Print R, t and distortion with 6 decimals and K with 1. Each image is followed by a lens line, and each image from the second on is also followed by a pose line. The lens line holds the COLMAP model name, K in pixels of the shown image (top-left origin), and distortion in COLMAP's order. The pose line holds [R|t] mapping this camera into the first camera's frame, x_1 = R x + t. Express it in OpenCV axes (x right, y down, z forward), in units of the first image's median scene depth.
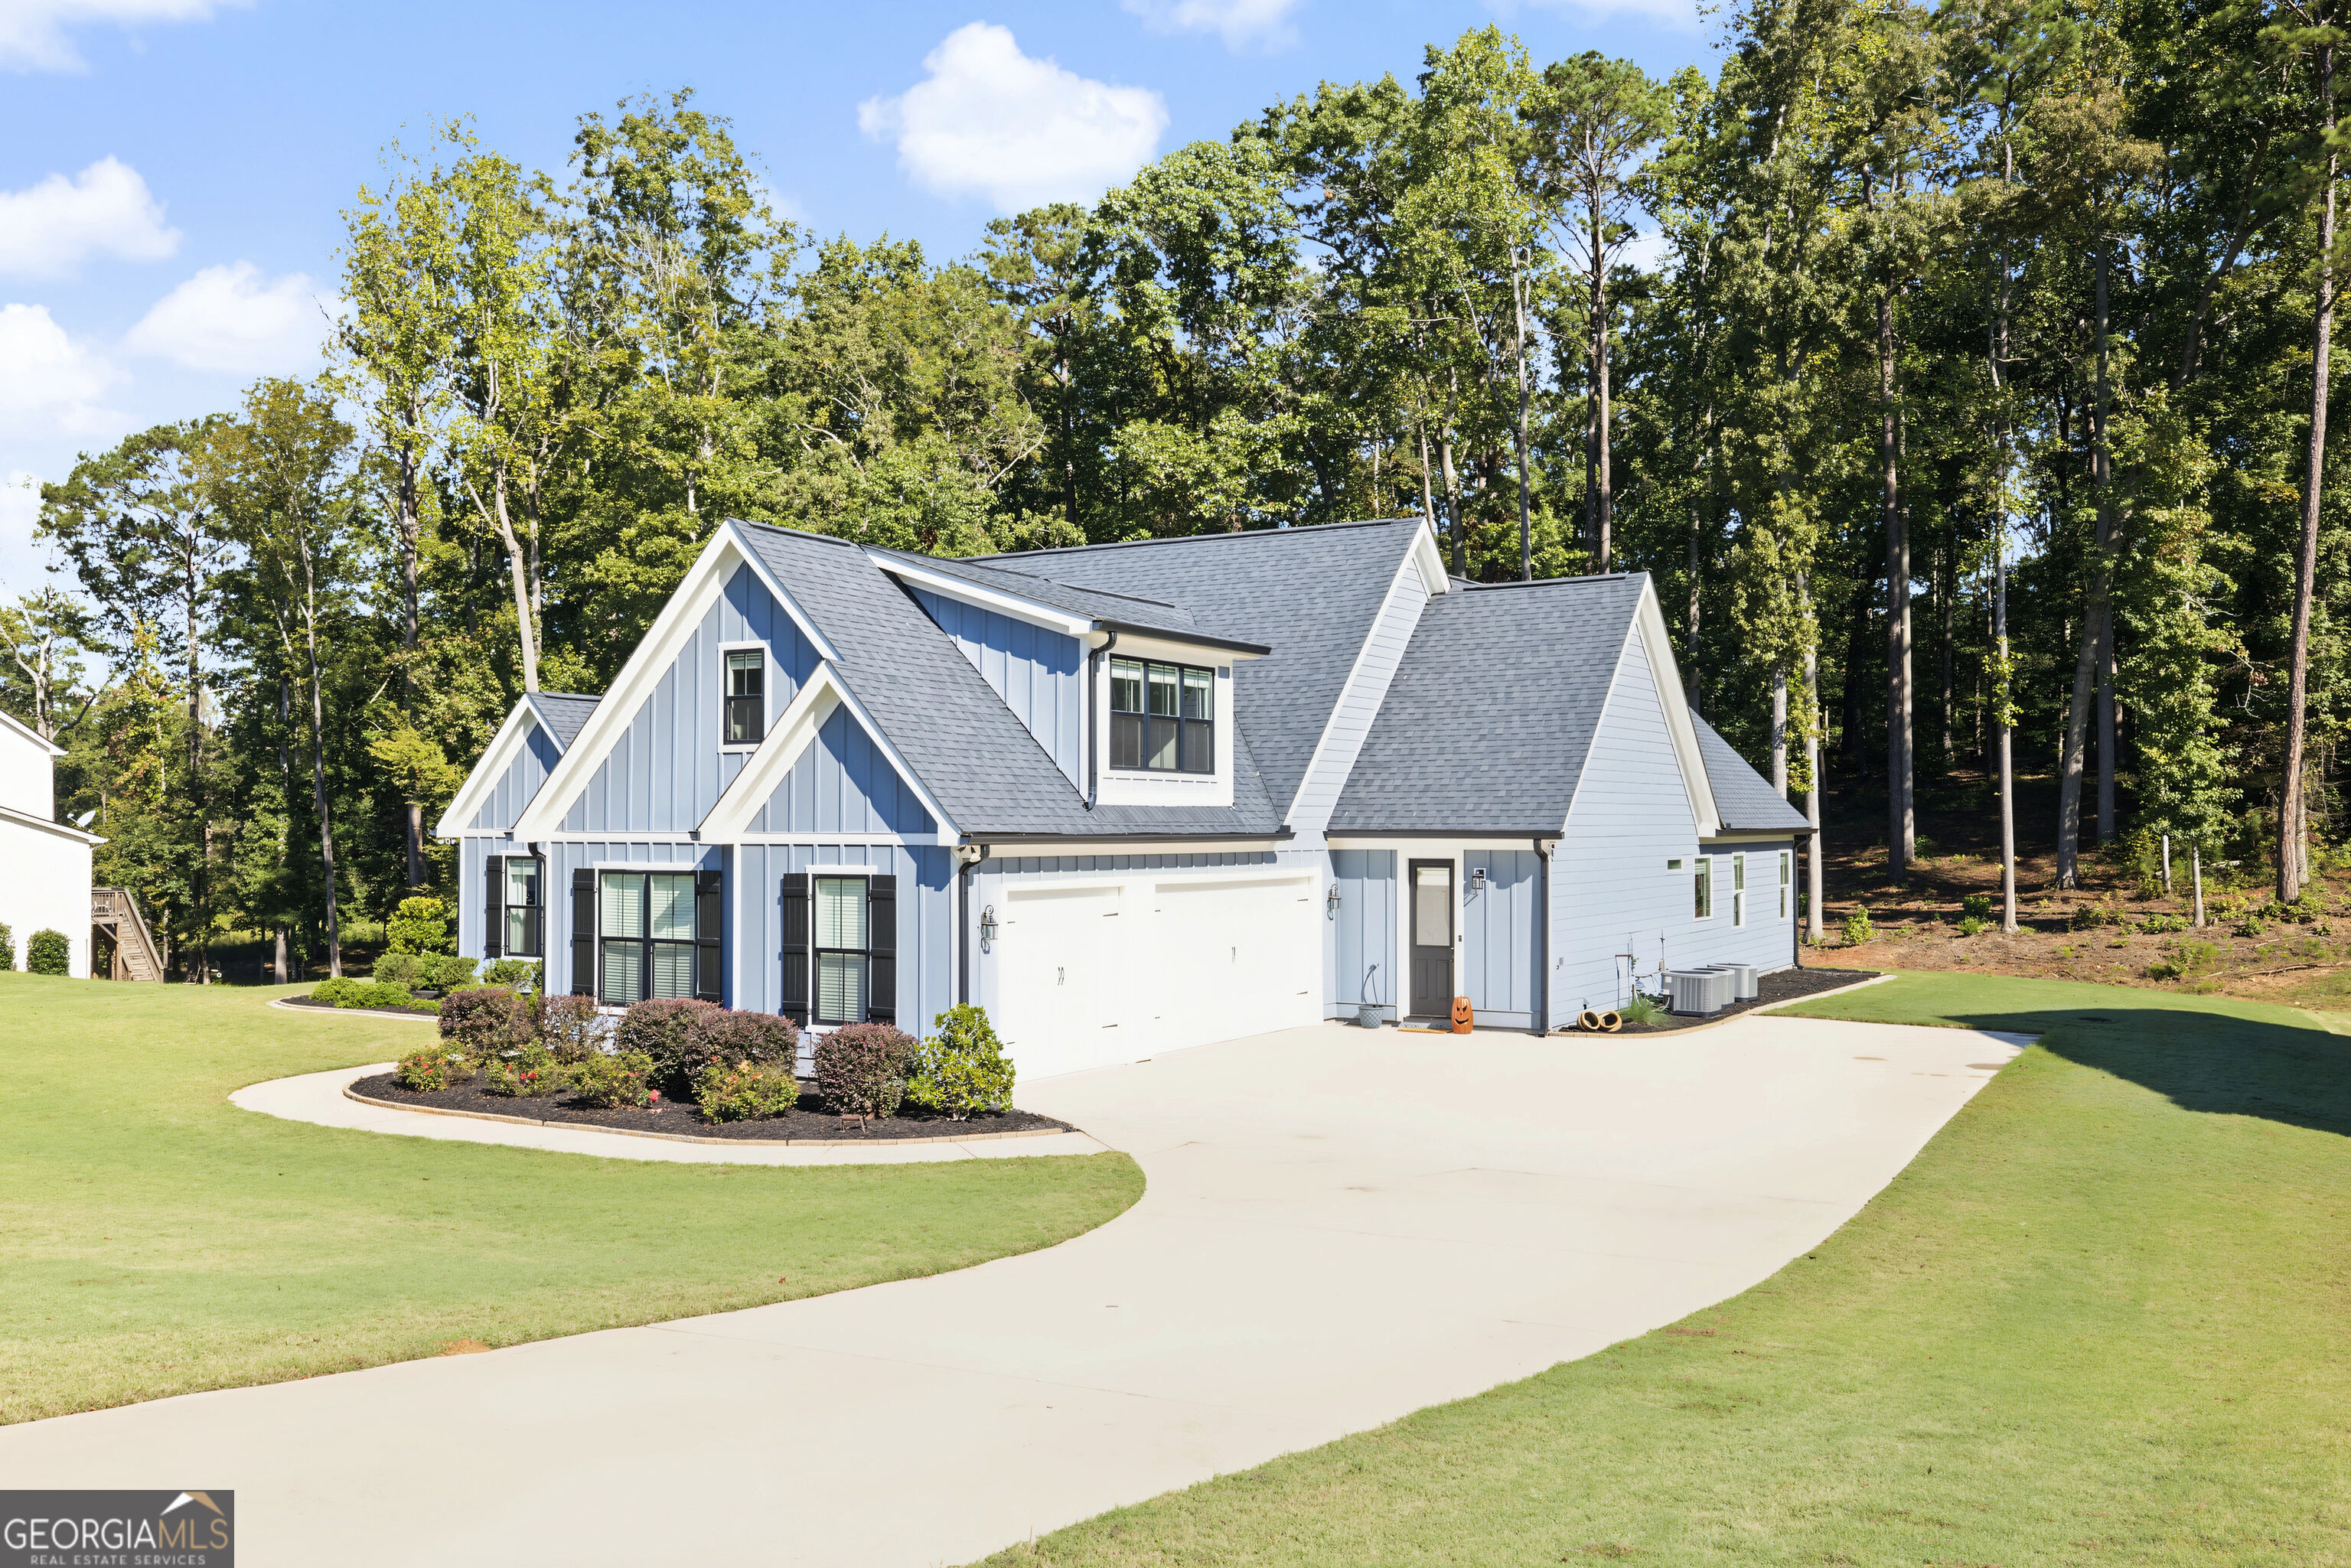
lens RADIAL K [[1928.9, 0, 1175.5], [0, 1928.9, 784.0], [0, 0, 1]] dist [0.003003, 0.003095]
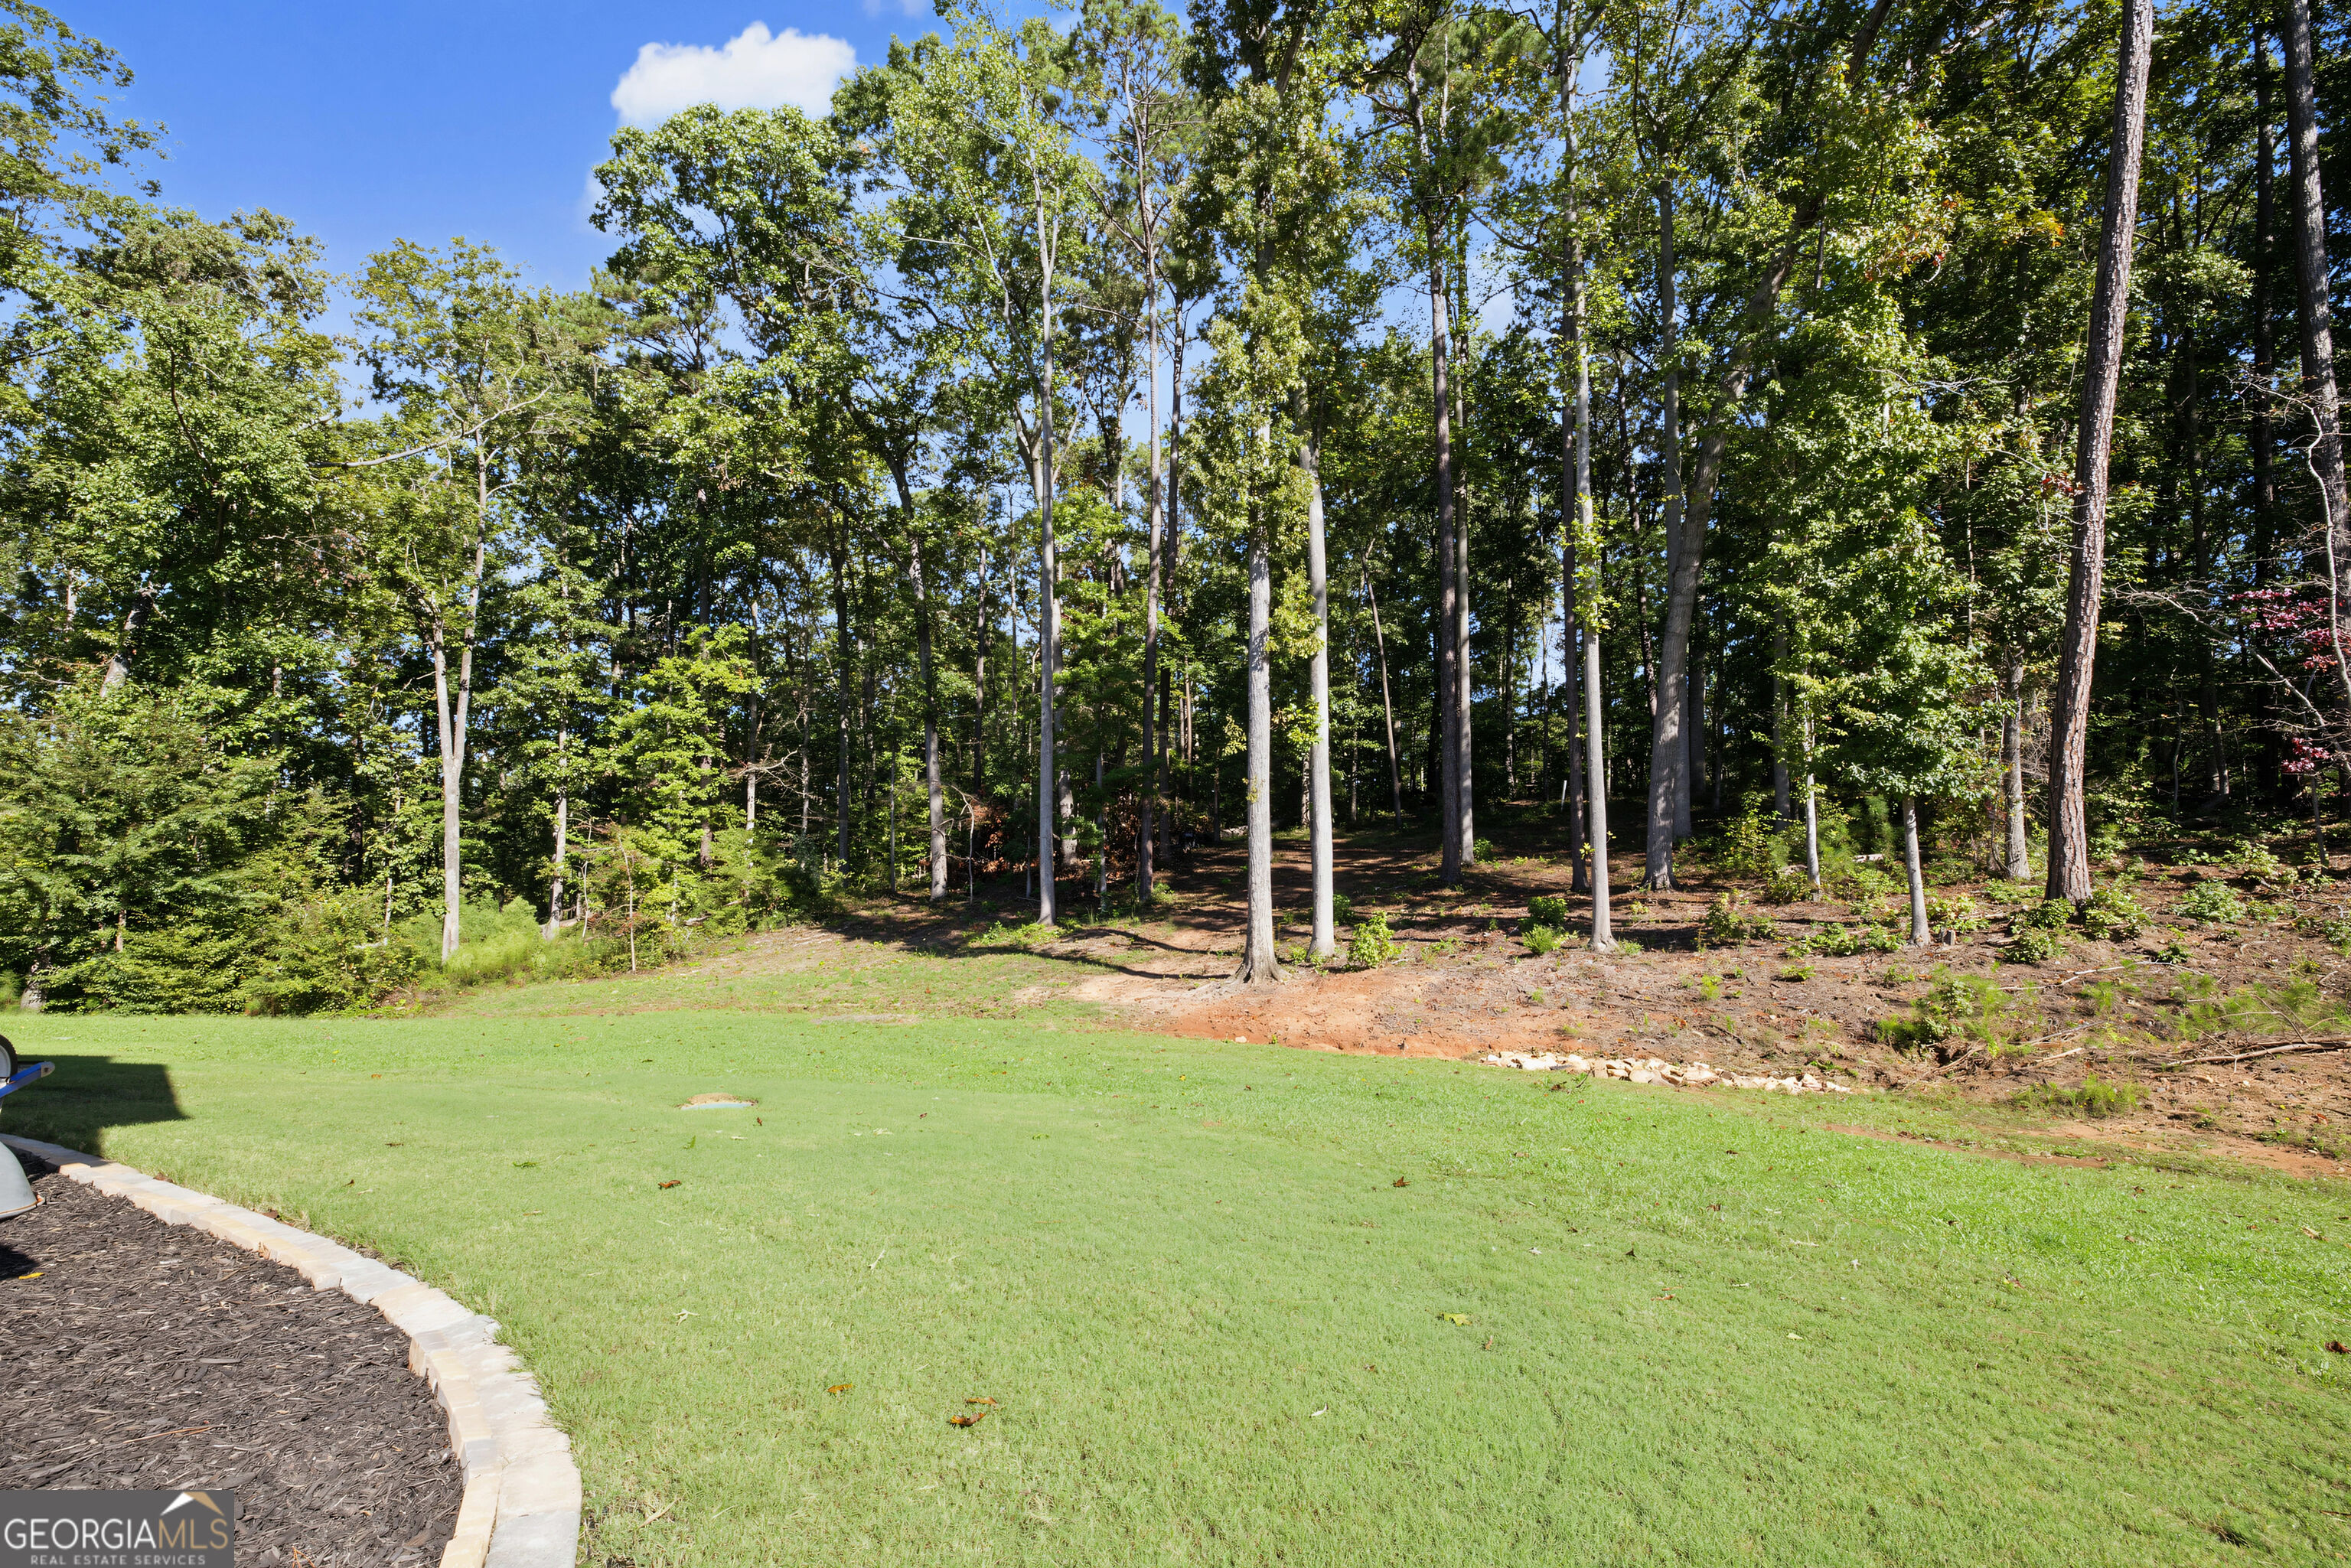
lens RADIAL K [[1006.4, 0, 1175.5], [0, 1006.4, 784.0], [0, 0, 1]] dist [-0.000452, -0.000152]
pose [[0.998191, 0.017251, 0.057587, 0.265047], [-0.013186, 0.997443, -0.070240, 0.046211], [-0.058652, 0.069353, 0.995866, 0.658165]]
